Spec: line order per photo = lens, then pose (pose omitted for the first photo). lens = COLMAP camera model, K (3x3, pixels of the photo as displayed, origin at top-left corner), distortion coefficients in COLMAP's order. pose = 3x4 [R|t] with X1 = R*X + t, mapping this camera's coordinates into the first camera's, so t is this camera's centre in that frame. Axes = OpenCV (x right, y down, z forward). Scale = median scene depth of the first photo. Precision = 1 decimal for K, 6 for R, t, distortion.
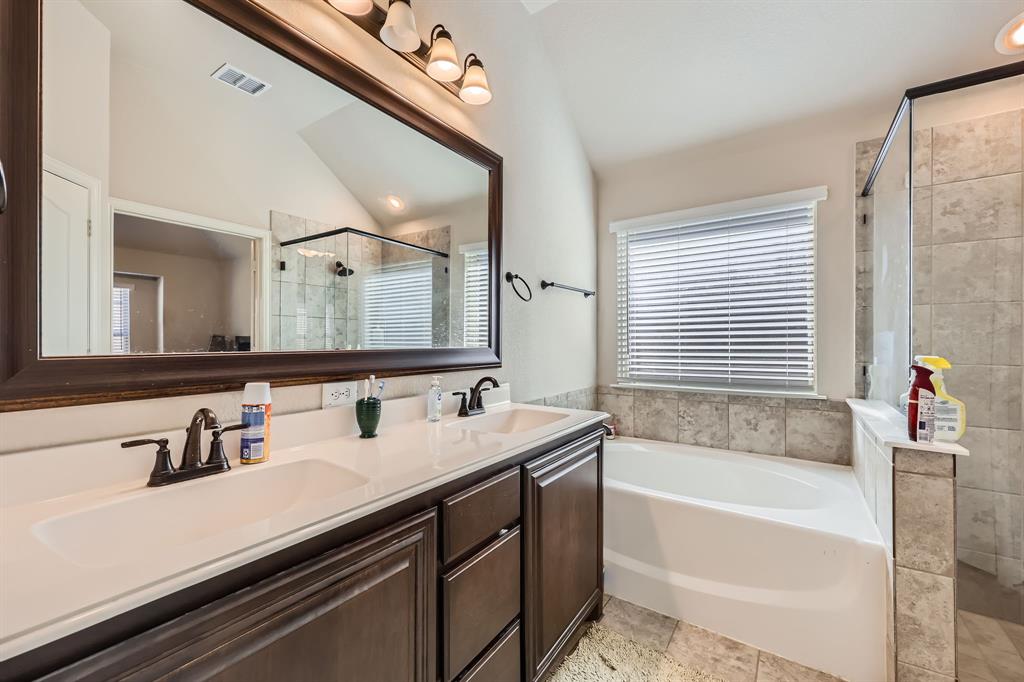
lens RADIAL K [[414.7, 0, 513.8], [0, 414.7, 341.8], [0, 0, 1]] dist [0.002319, 0.000065]
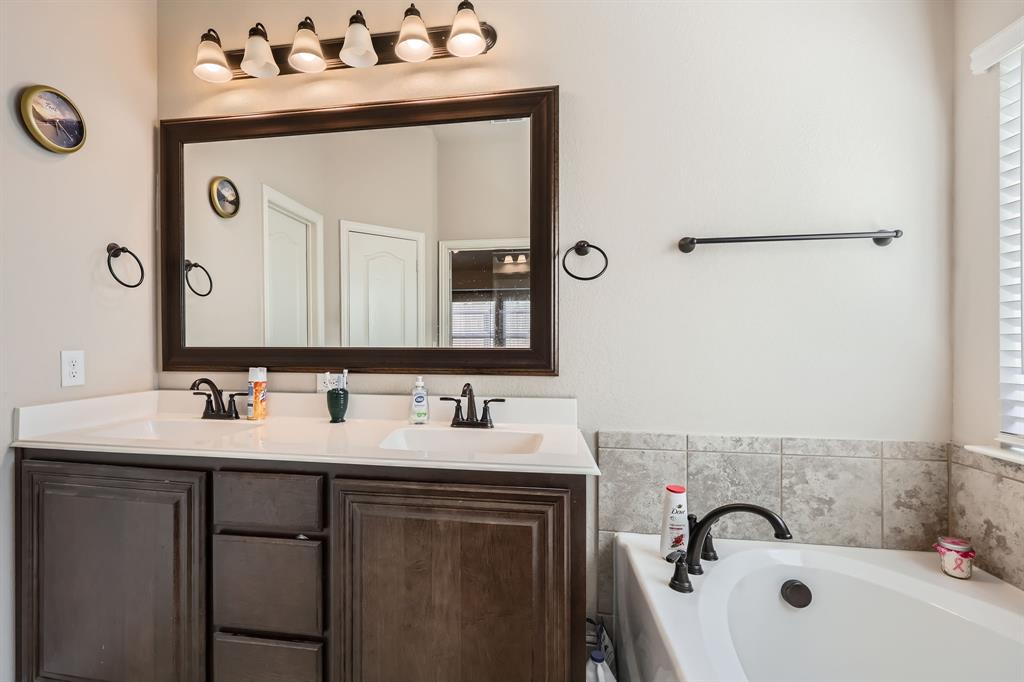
lens RADIAL K [[336.6, 0, 485.6], [0, 336.6, 341.6], [0, 0, 1]] dist [0.000908, -0.000039]
pose [[0.449057, 0.010591, -0.893440, 0.658791], [0.002172, 0.999914, 0.012945, -0.008989], [0.893500, -0.007753, 0.448996, 0.923446]]
